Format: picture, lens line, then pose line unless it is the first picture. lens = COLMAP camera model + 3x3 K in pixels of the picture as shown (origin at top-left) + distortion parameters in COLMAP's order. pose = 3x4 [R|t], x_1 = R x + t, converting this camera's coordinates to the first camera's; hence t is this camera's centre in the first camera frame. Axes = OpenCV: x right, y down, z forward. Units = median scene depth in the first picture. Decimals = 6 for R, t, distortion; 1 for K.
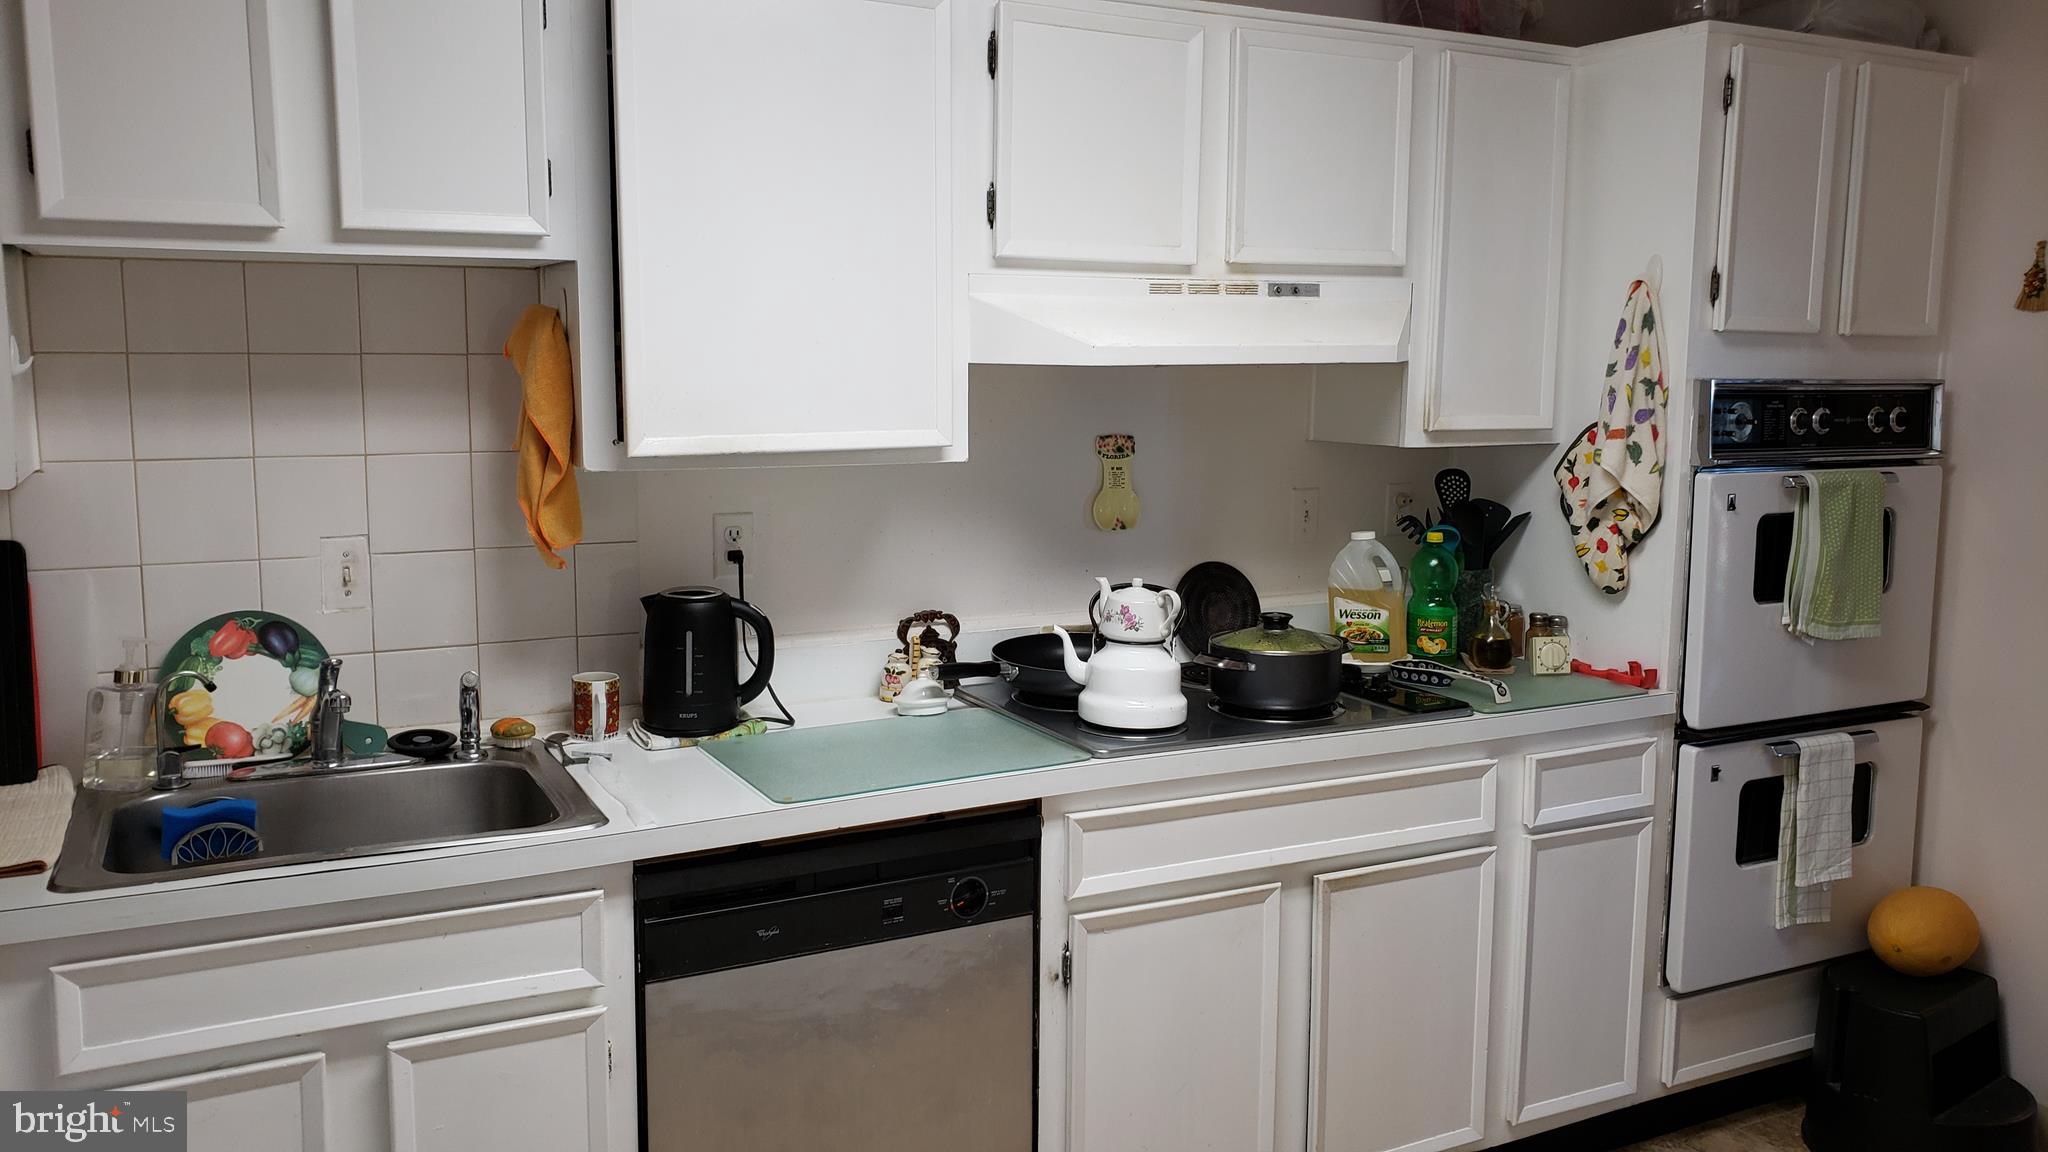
lens RADIAL K [[1611.0, 0, 1026.0], [0, 1611.0, 580.0], [0, 0, 1]] dist [0.085142, -0.096269]
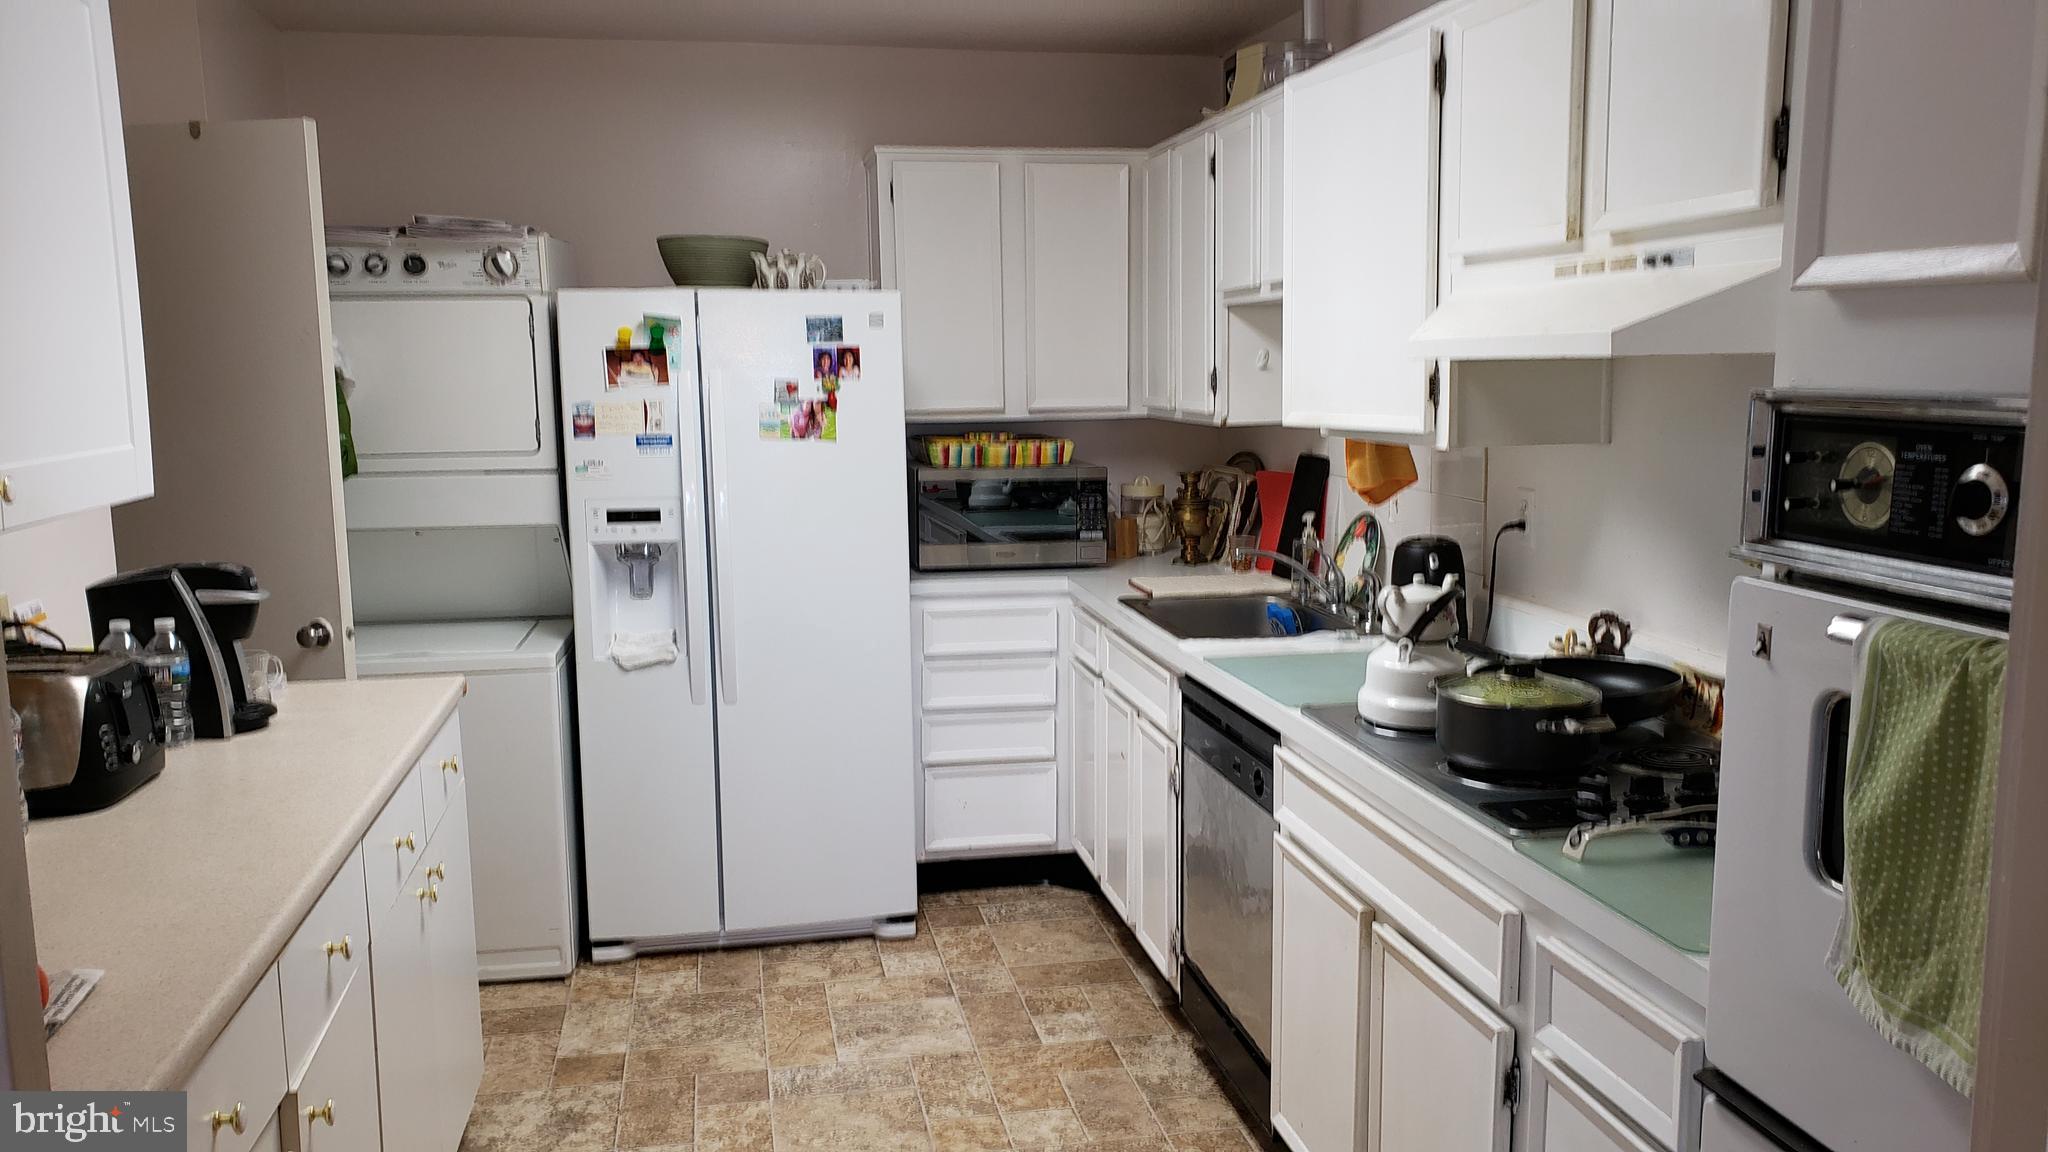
lens RADIAL K [[1611.0, 0, 1013.9], [0, 1611.0, 562.5], [0, 0, 1]] dist [0.085142, -0.096269]
pose [[-0.286335, 0.117352, -0.950916, 1.001886], [-0.135249, 0.977583, 0.161368, -0.123695], [0.948536, 0.174816, -0.264044, 0.946848]]
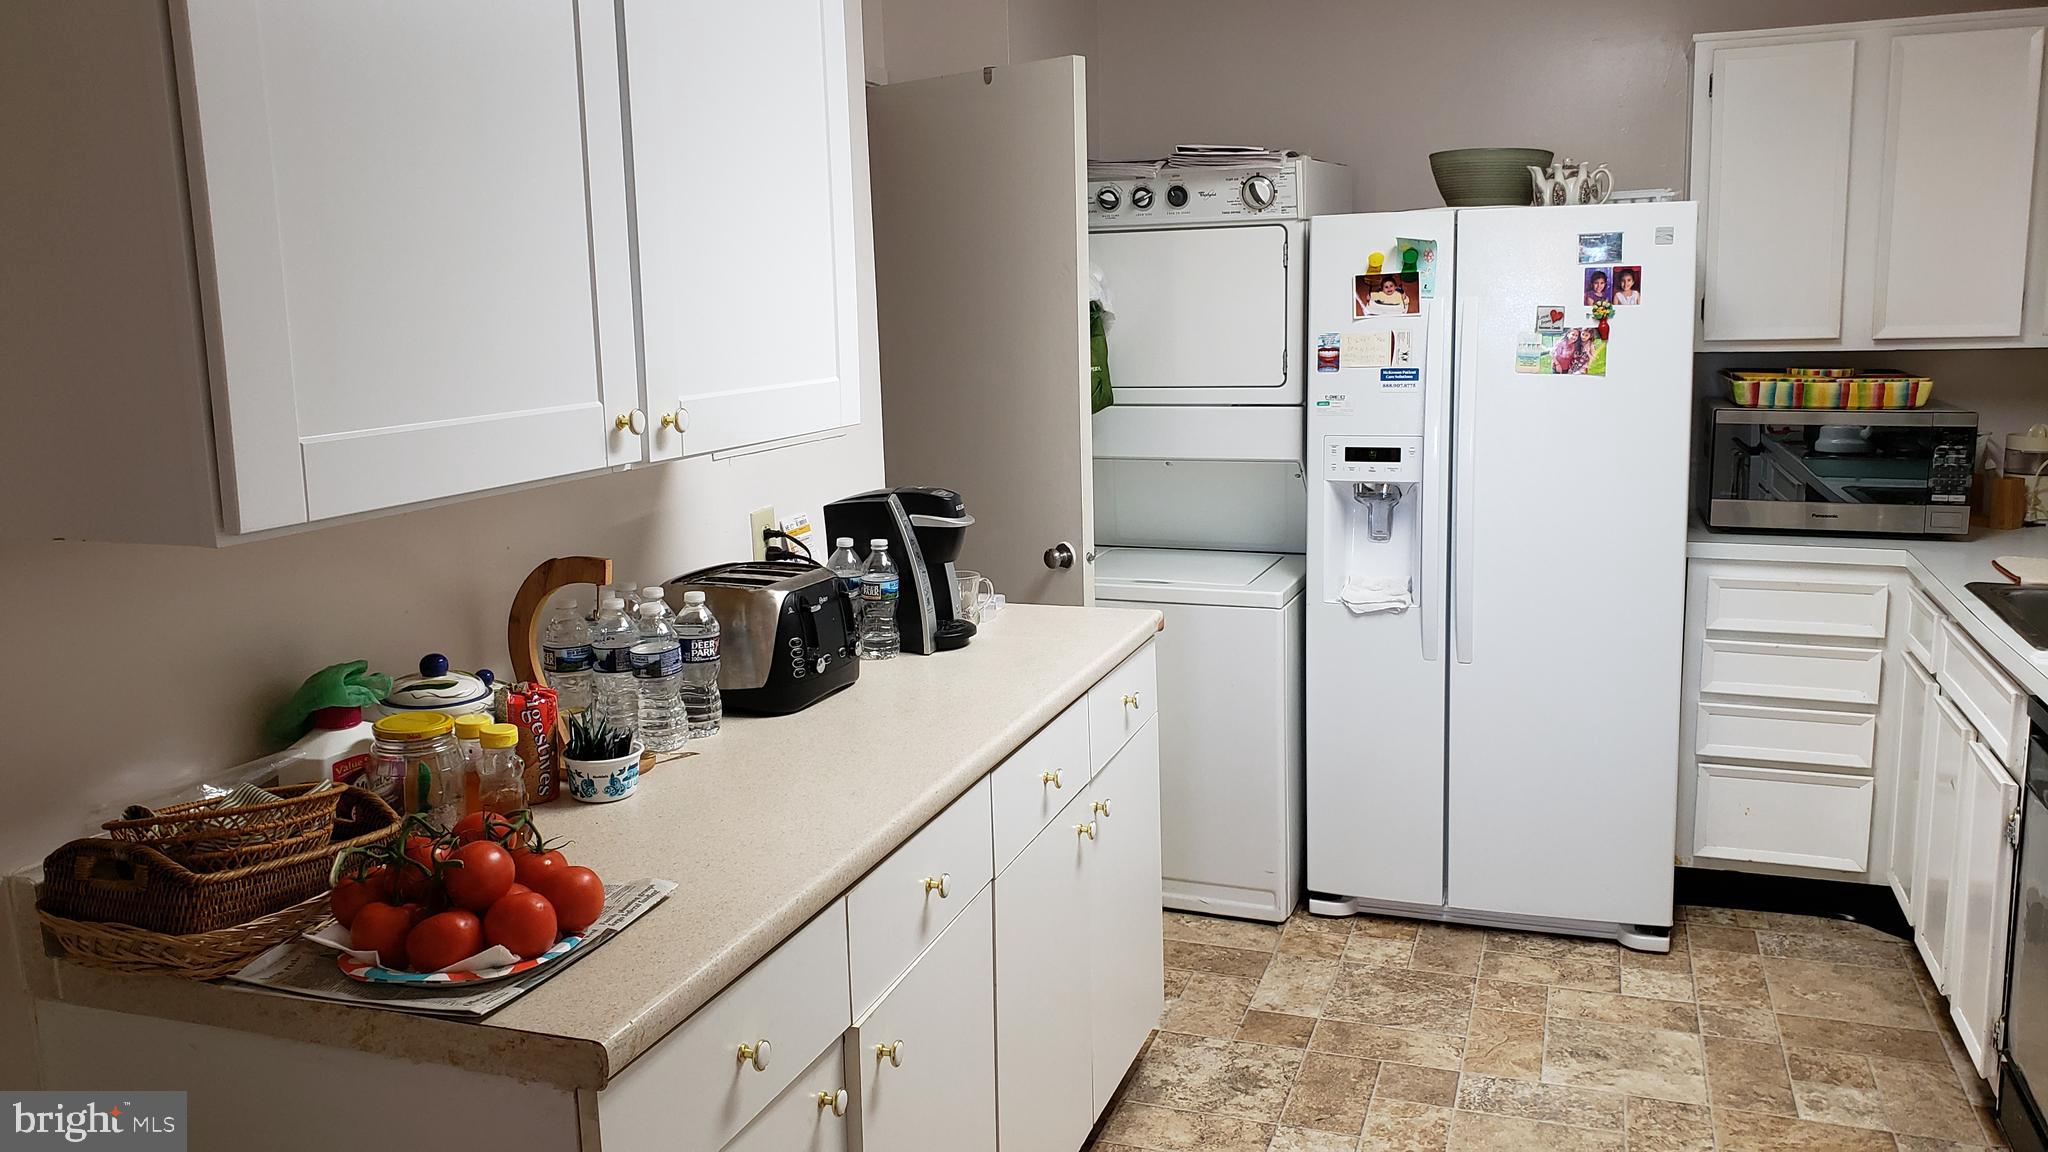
lens RADIAL K [[1611.0, 0, 1064.7], [0, 1611.0, 539.2], [0, 0, 1]] dist [0.085142, -0.096269]
pose [[-0.710942, 0.112677, -0.694166, 0.901614], [-0.089997, 0.964388, 0.248711, -0.128585], [0.697469, 0.239292, -0.675483, 0.977026]]
